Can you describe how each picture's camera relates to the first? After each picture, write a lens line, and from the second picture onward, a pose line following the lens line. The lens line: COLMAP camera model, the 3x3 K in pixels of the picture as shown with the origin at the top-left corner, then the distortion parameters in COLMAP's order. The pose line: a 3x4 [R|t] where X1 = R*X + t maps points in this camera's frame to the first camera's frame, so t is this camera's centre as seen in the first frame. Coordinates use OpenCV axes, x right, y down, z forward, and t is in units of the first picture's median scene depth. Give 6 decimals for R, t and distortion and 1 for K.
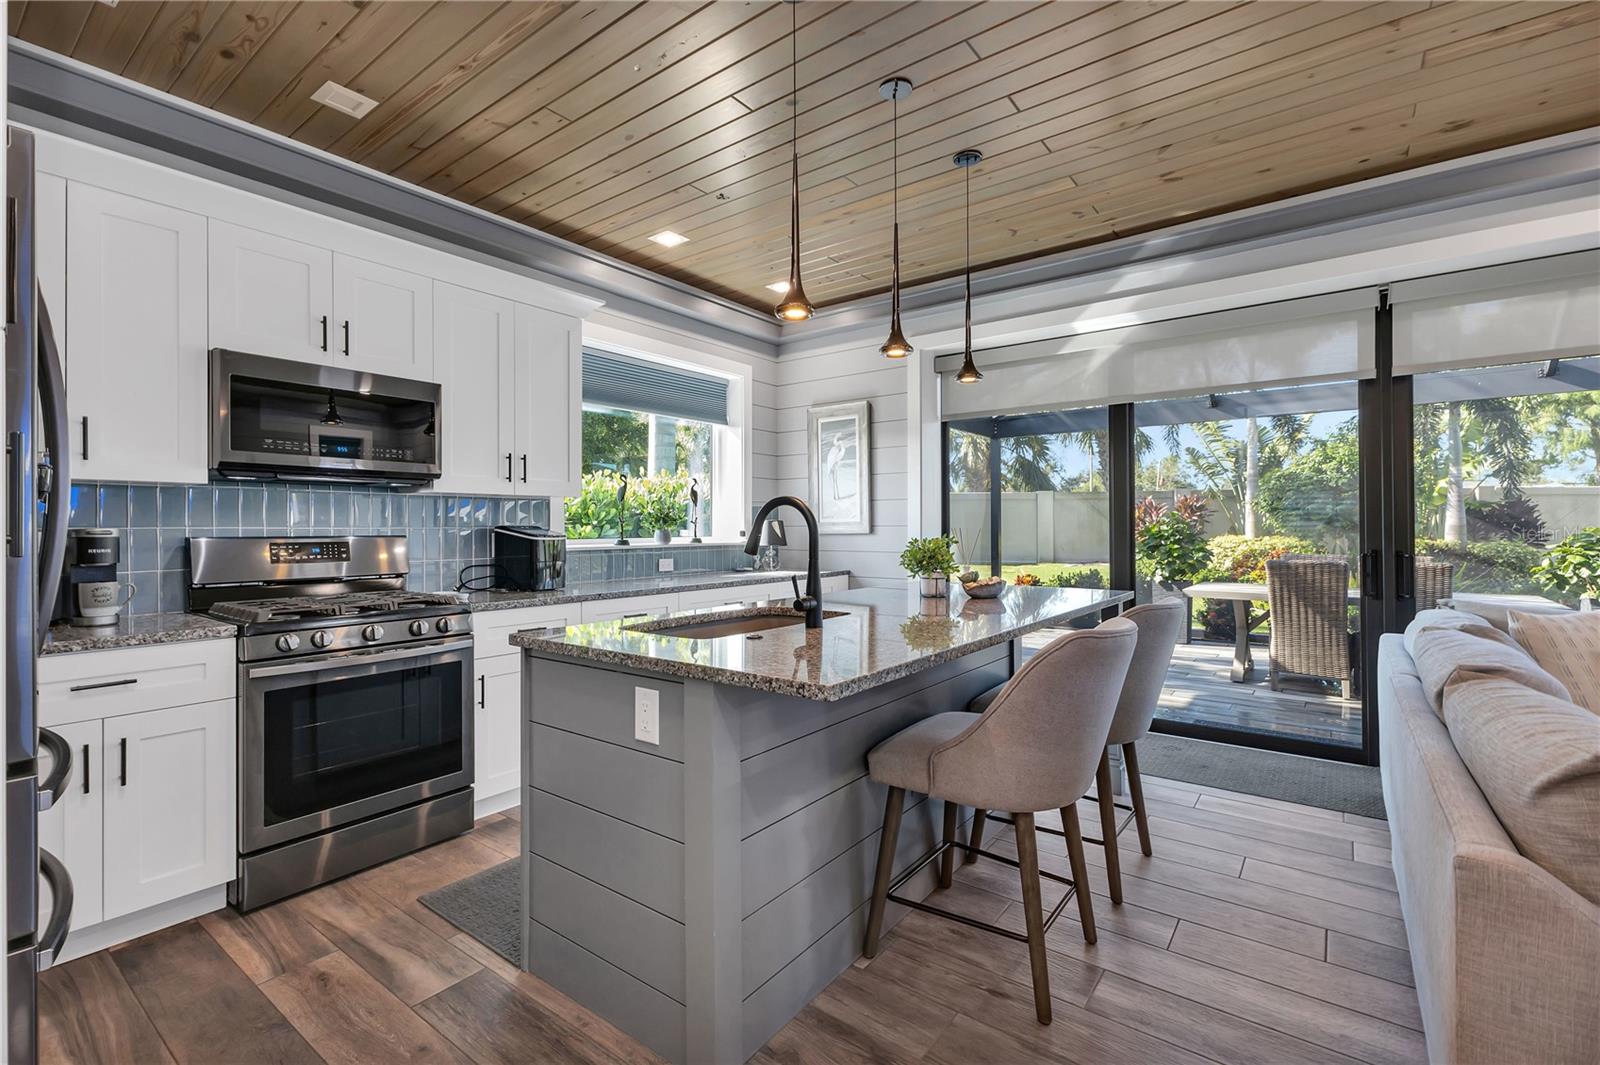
lens RADIAL K [[713.9, 0, 775.7], [0, 713.9, 524.5], [0, 0, 1]] dist [0.013273, 0.000095]
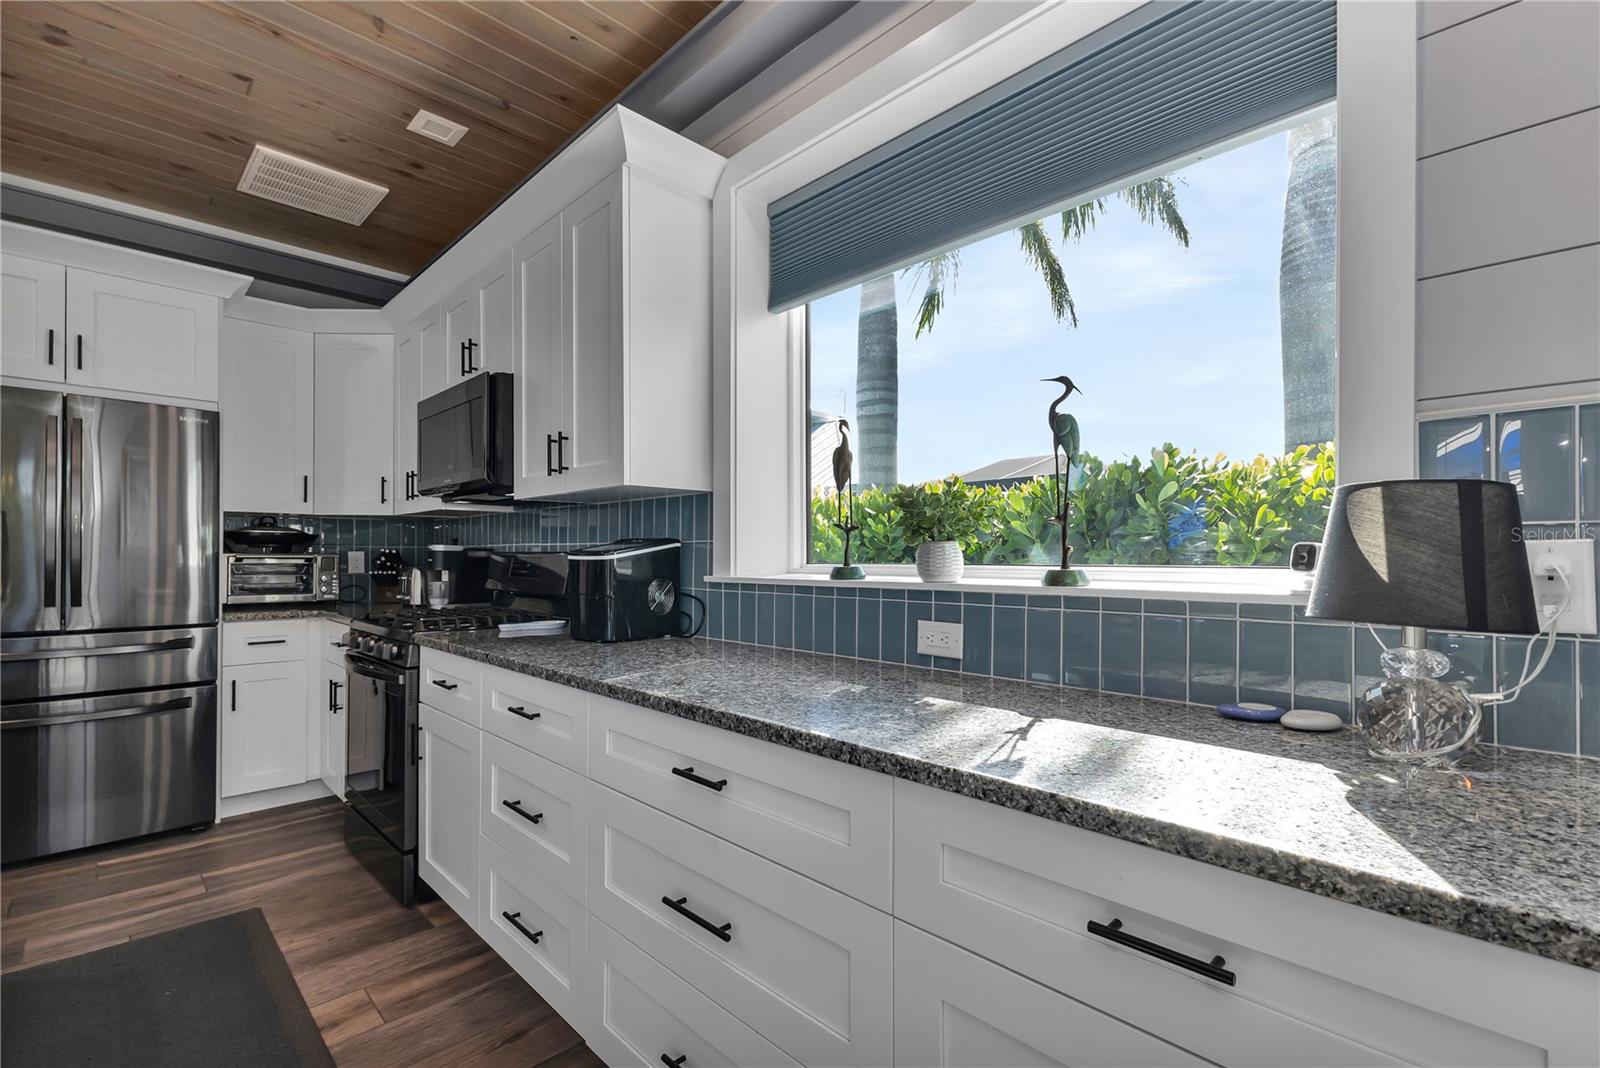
lens RADIAL K [[721.0, 0, 807.9], [0, 721.0, 551.0], [0, 0, 1]] dist [0.010634, -0.000312]
pose [[-0.120845, -0.005627, -0.992655, 0.225290], [0.002231, 0.999980, -0.005940, 0.014246], [0.992669, -0.002933, -0.120830, 1.002484]]
